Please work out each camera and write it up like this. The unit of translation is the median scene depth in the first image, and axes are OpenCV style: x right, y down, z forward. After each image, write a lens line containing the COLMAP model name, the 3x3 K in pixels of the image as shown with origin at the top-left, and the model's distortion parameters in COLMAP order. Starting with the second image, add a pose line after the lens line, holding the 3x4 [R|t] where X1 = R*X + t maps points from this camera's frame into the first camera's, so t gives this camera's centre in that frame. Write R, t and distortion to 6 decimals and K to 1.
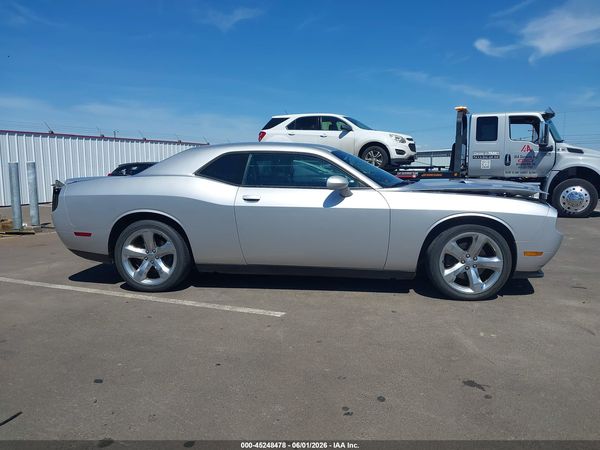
lens RADIAL K [[451.3, 0, 300.0], [0, 451.3, 225.0], [0, 0, 1]] dist [0.054272, -0.113116]
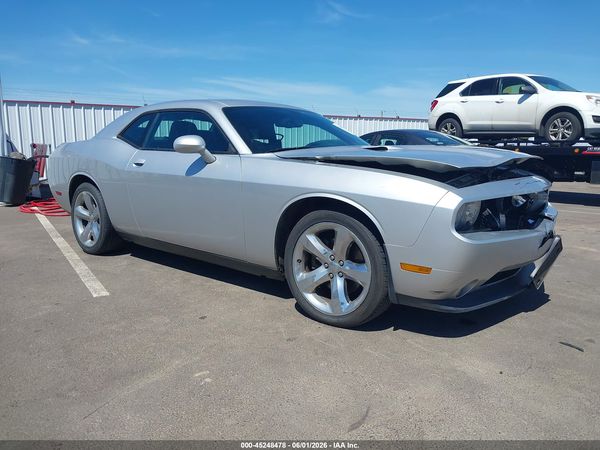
lens RADIAL K [[451.3, 0, 300.0], [0, 451.3, 225.0], [0, 0, 1]] dist [0.054272, -0.113116]
pose [[0.850565, 0.093083, -0.517567, 0.608442], [-0.069389, 0.995470, 0.065000, -0.017585], [0.521273, -0.019373, 0.853170, 0.377349]]
